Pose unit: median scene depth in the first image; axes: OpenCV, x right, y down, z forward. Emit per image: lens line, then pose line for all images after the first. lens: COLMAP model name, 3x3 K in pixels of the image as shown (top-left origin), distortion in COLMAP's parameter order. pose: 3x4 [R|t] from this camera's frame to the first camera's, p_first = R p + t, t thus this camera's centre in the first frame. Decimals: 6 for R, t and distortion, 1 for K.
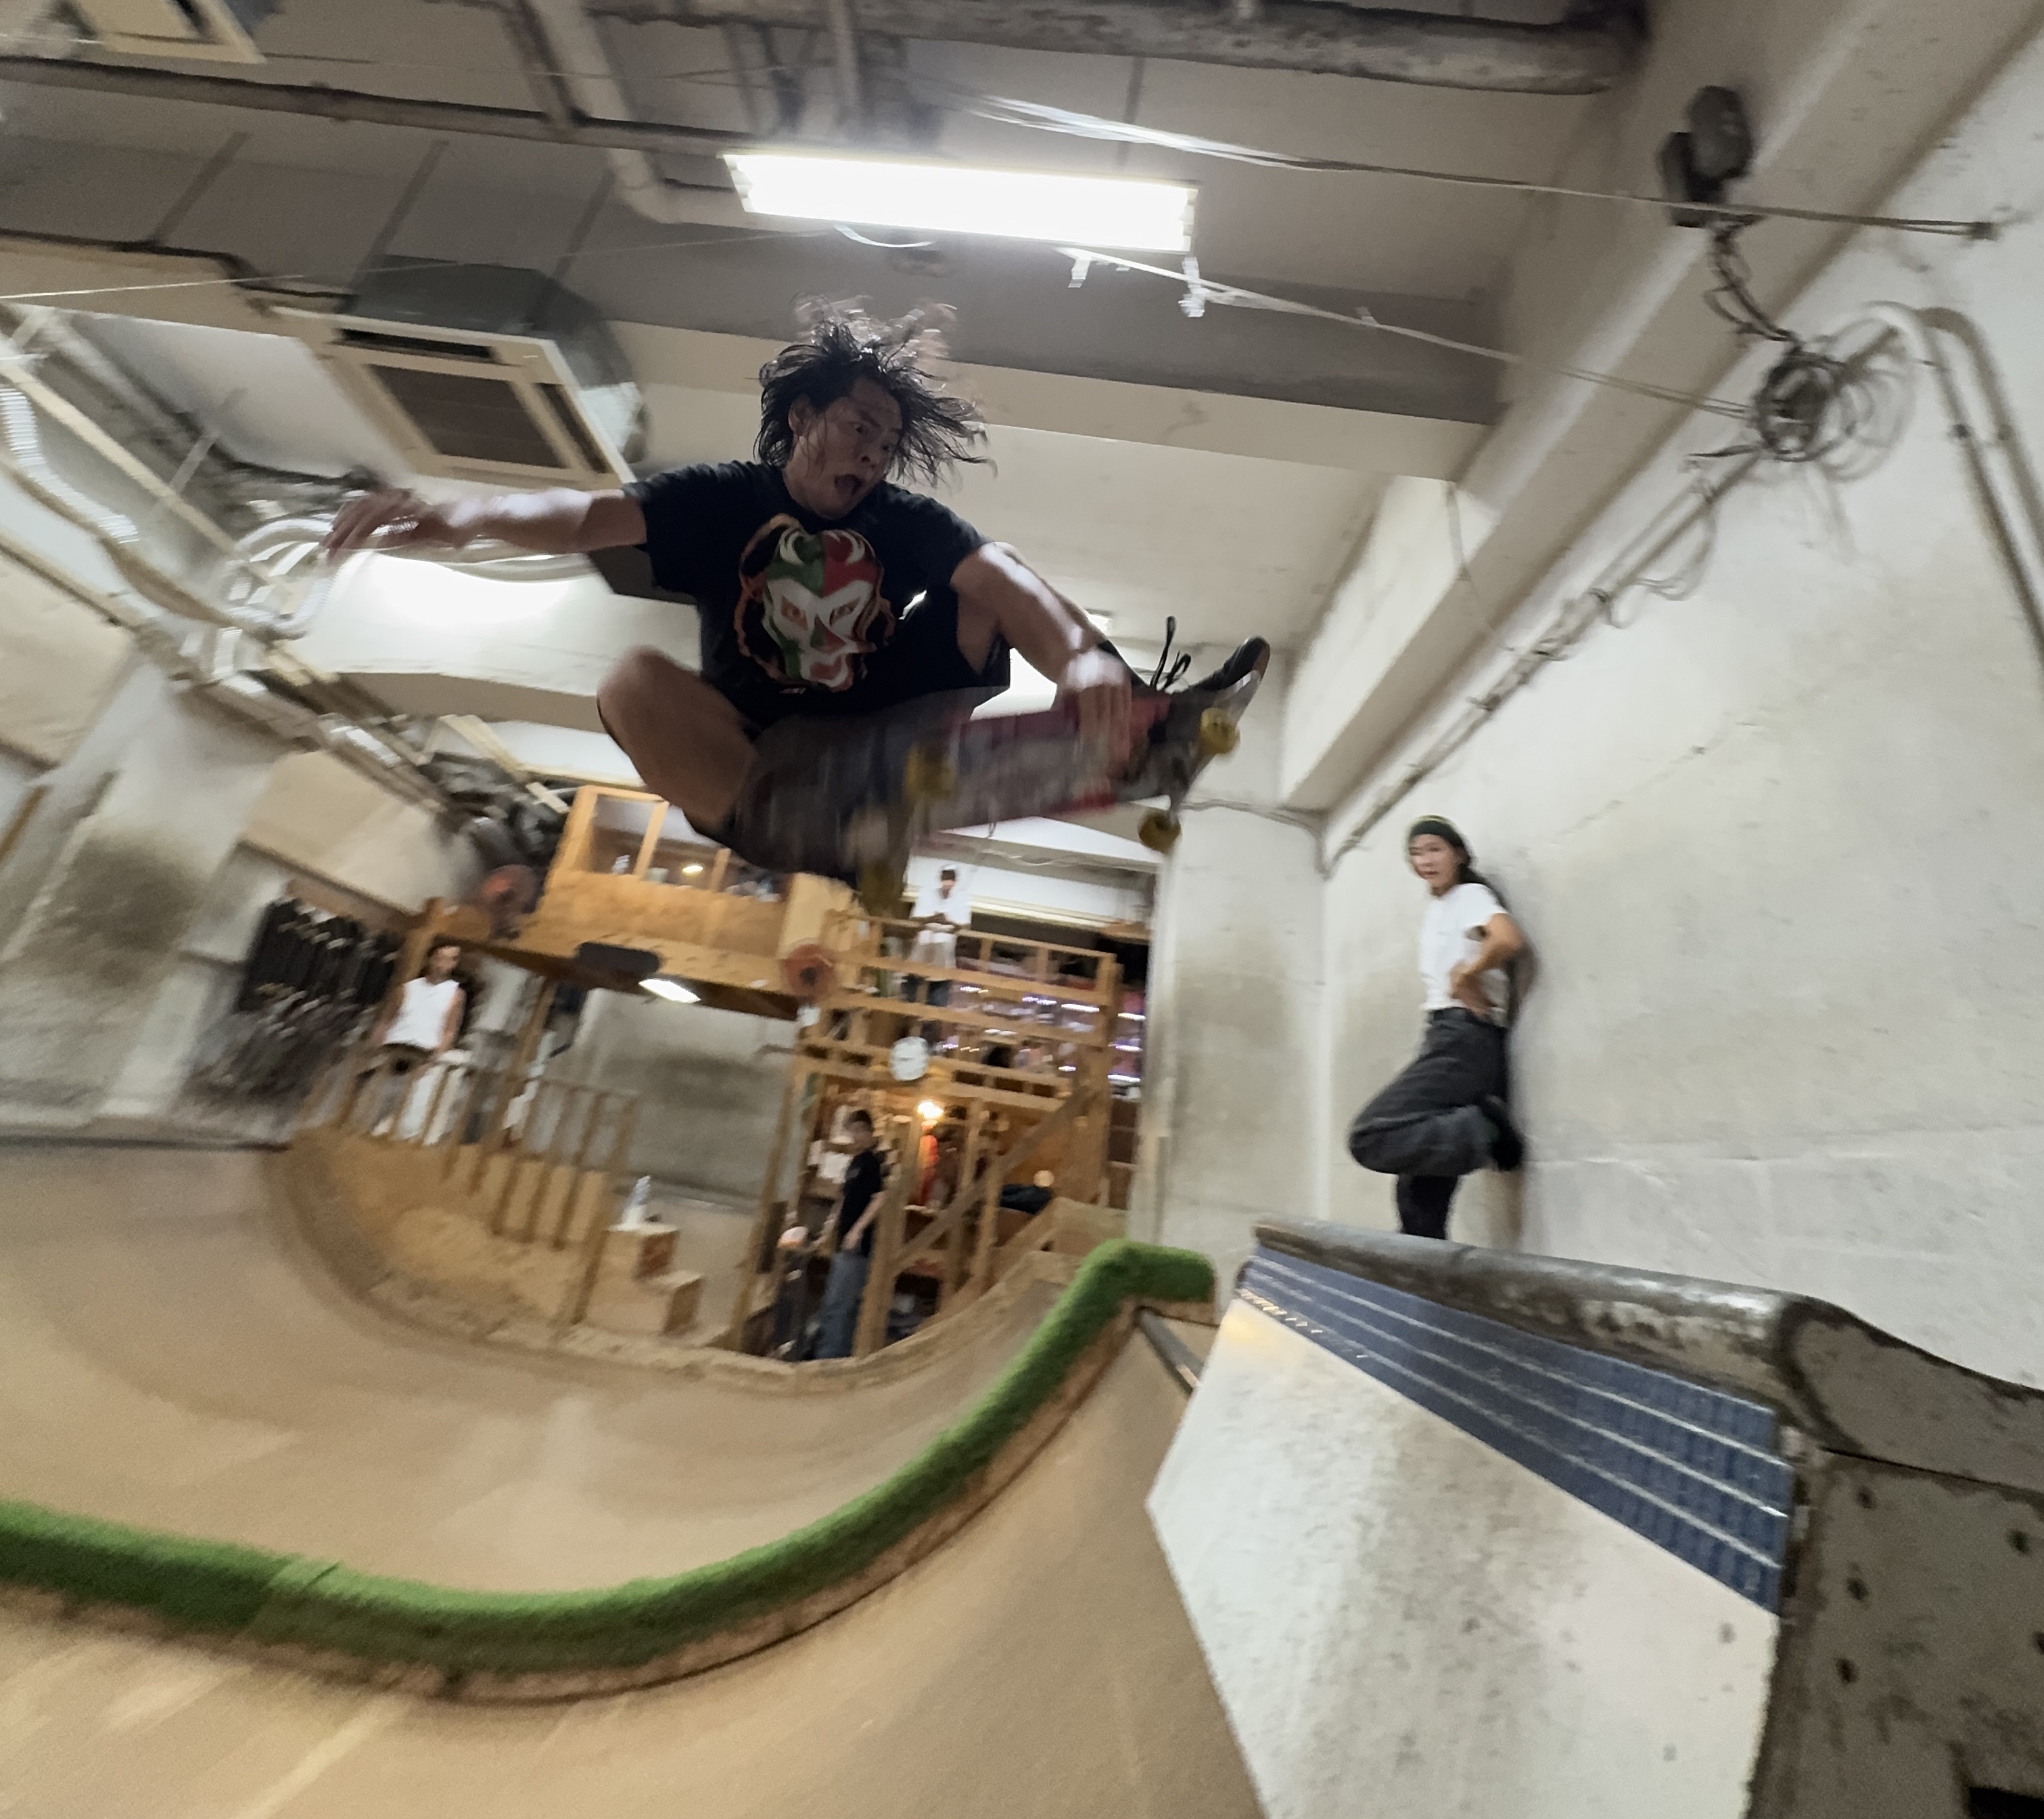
lens RADIAL K [[1094.7, 0, 1022.2], [0, 1094.7, 531.7], [0, 0, 1]] dist [0.002140, -0.000262]
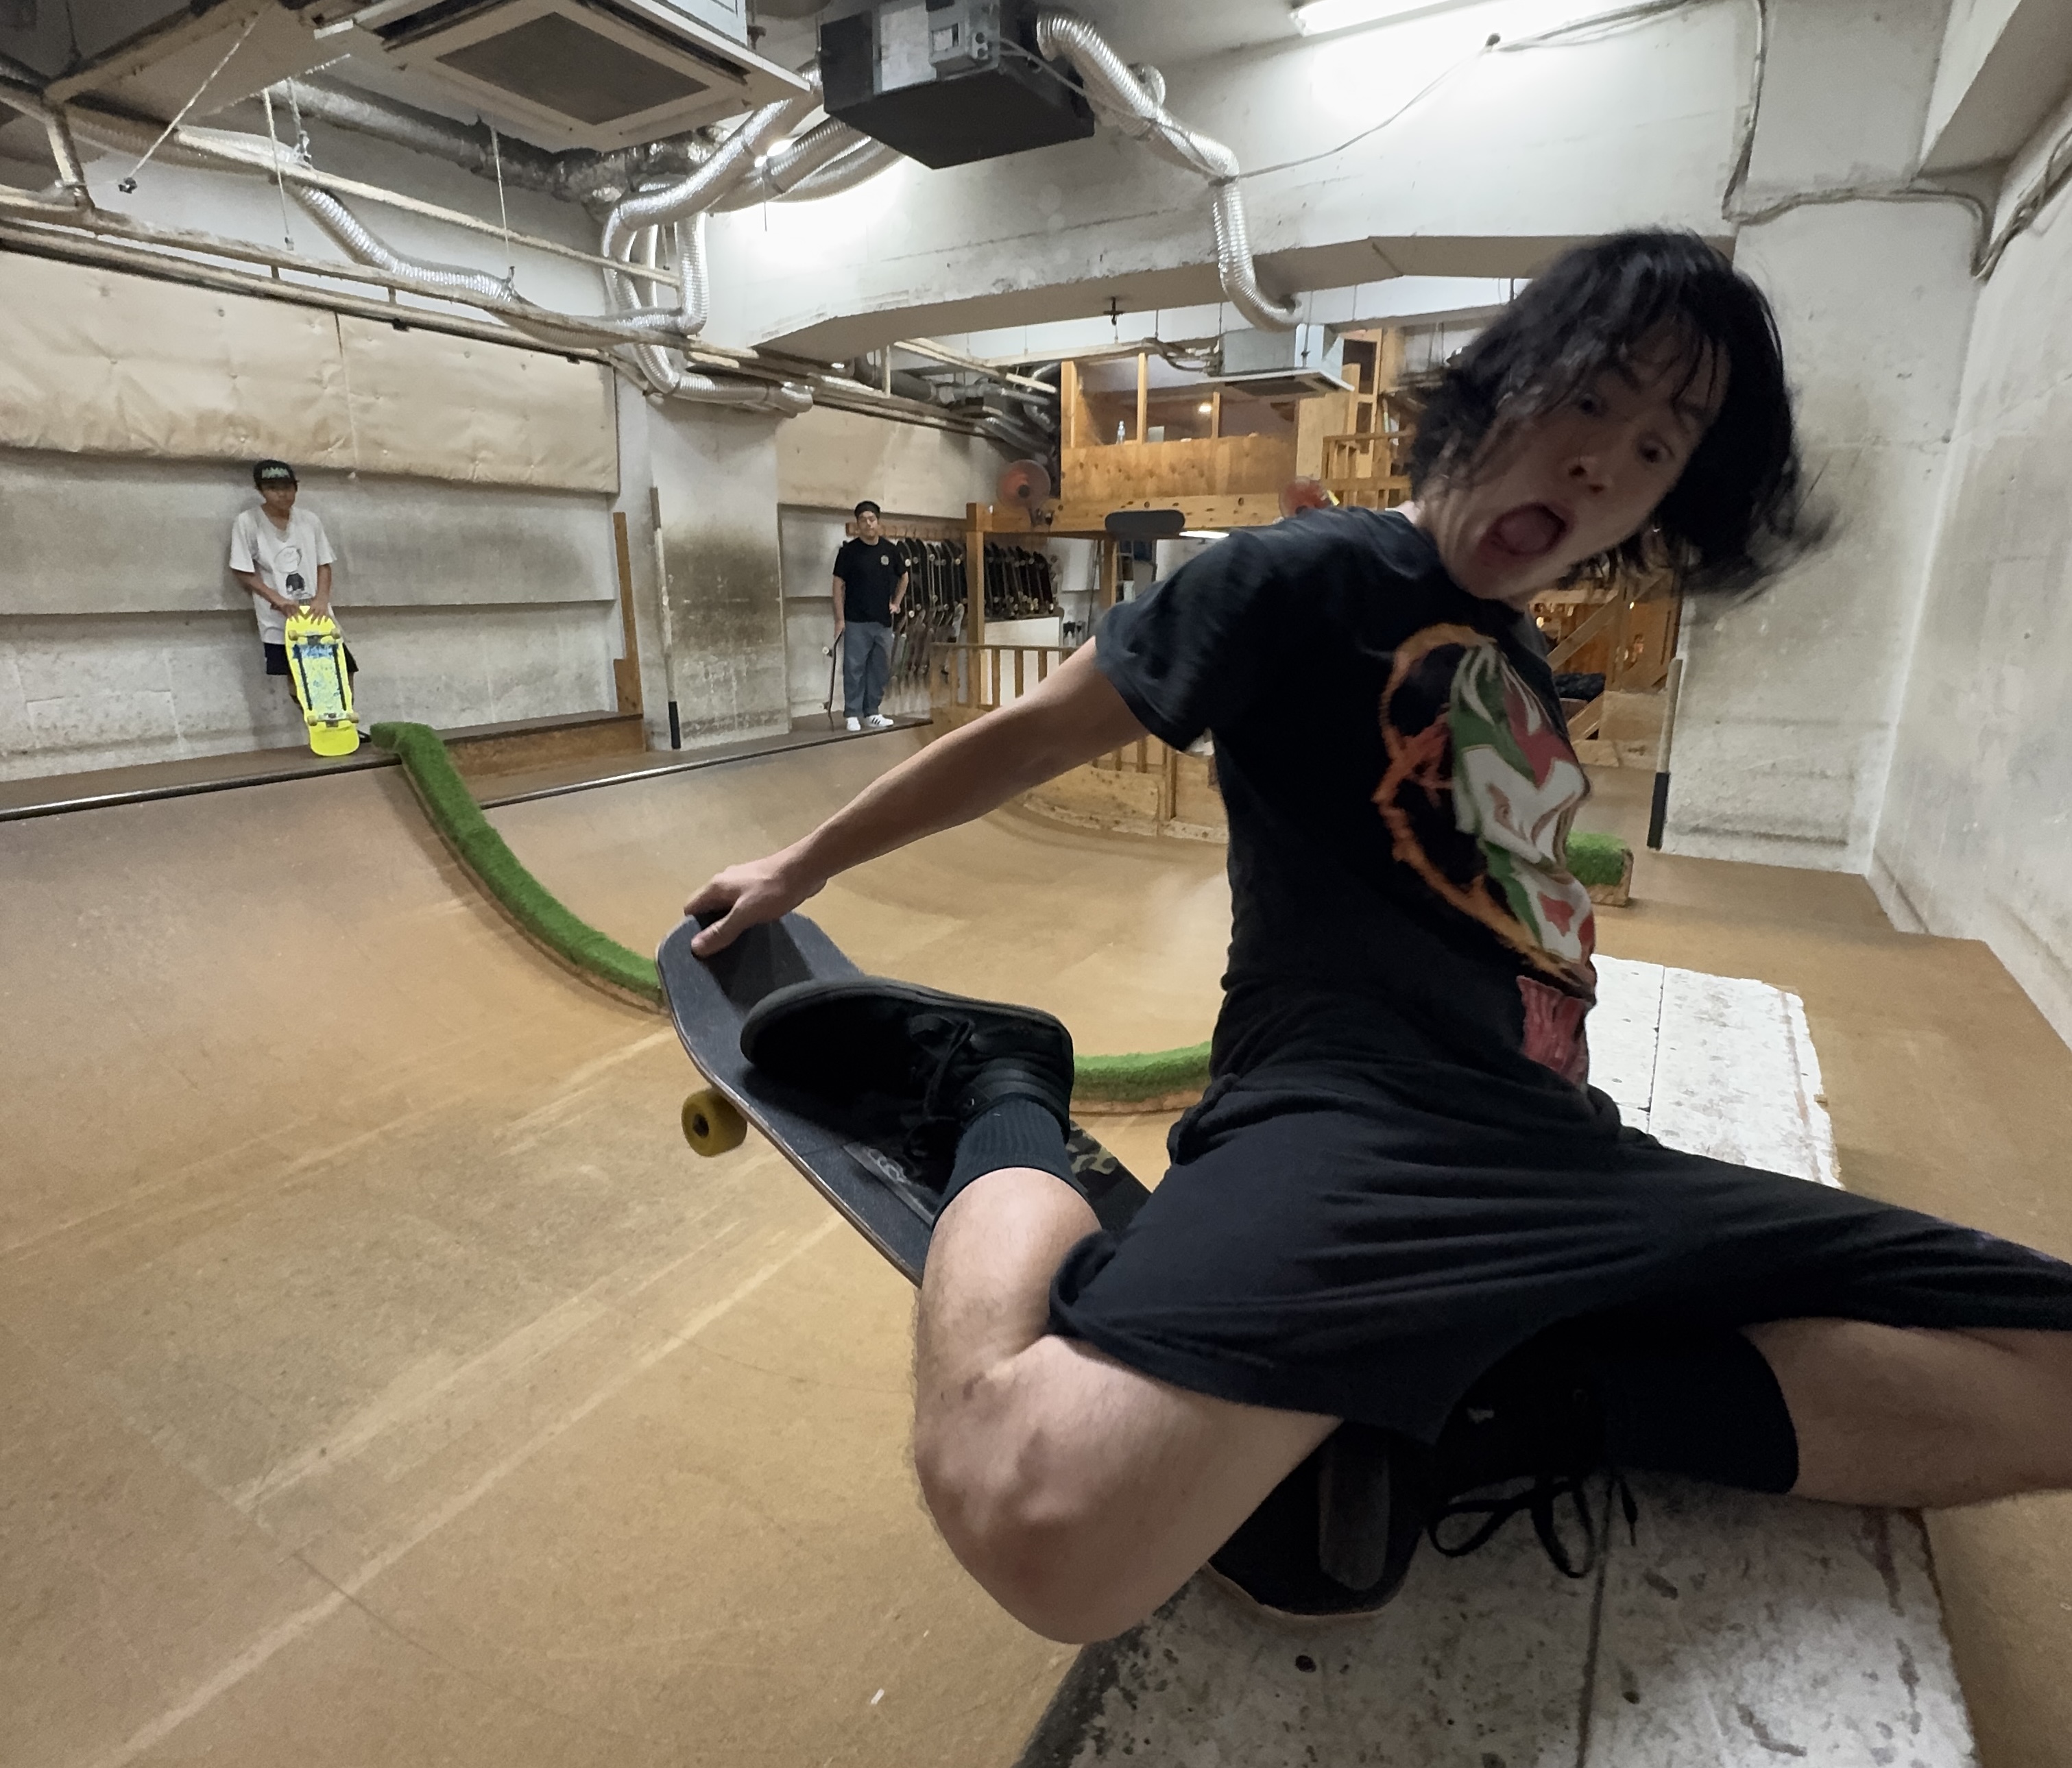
lens RADIAL K [[1103.6, 0, 1036.0], [0, 1103.6, 884.0], [0, 0, 1]] dist [0.000179, -0.000743]
pose [[0.854117, -0.014724, -0.519873, 0.118898], [0.368022, 0.723417, 0.584146, -0.012075], [0.367484, -0.690254, 0.623302, 0.121968]]
